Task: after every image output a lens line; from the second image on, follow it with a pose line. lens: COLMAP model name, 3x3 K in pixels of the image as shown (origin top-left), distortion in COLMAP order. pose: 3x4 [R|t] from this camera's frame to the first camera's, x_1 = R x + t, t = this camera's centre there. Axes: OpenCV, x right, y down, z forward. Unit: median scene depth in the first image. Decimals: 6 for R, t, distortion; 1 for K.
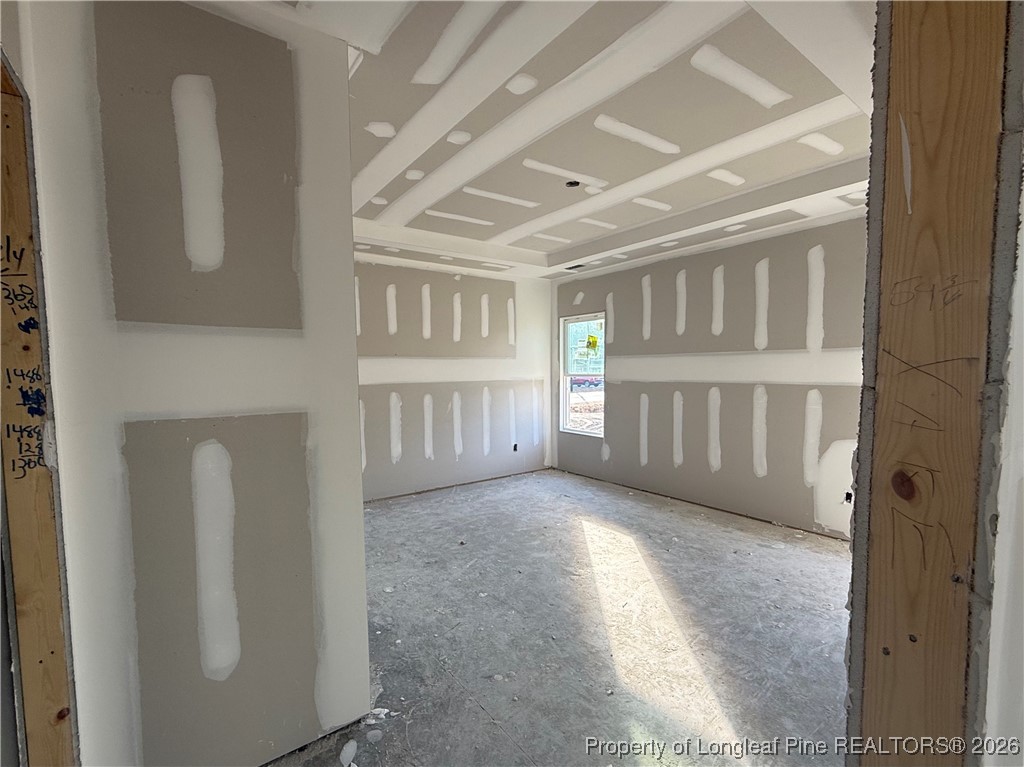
lens RADIAL K [[407.4, 0, 510.5], [0, 407.4, 385.3], [0, 0, 1]] dist [0.000901, -0.000089]
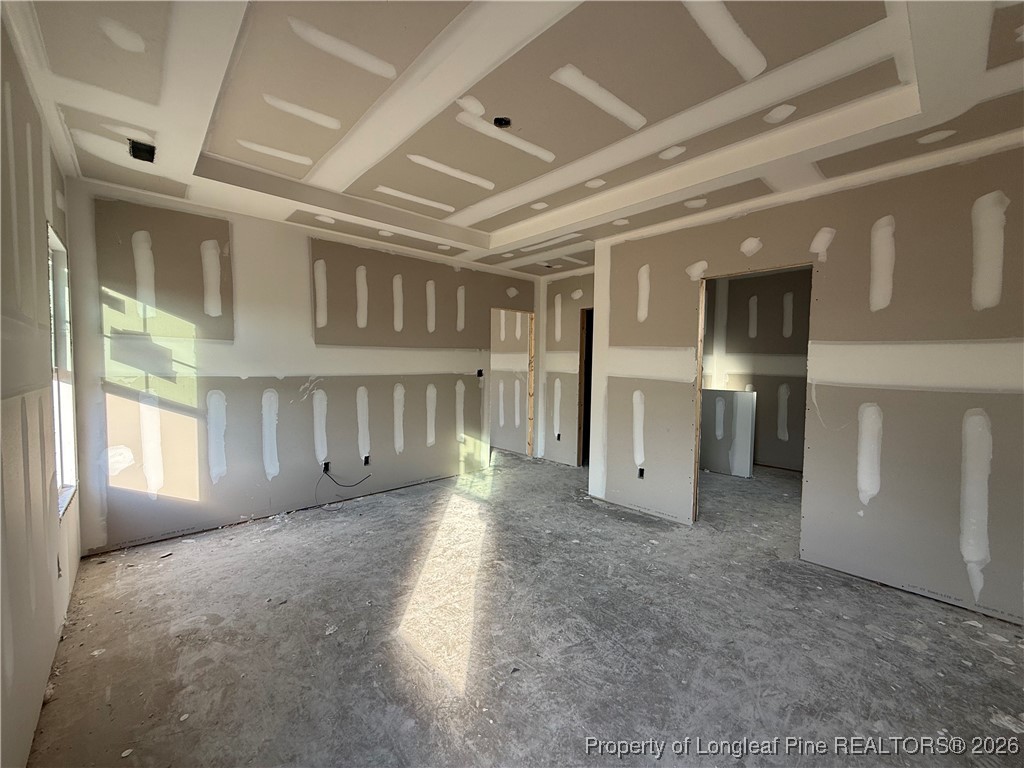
lens RADIAL K [[407.4, 0, 510.5], [0, 407.4, 385.8], [0, 0, 1]] dist [0.000901, -0.000089]
pose [[-0.995200, 0.003119, -0.097808, 0.224242], [-0.006329, 0.995348, 0.096138, -0.071438], [0.097653, 0.096296, -0.990551, 1.911836]]
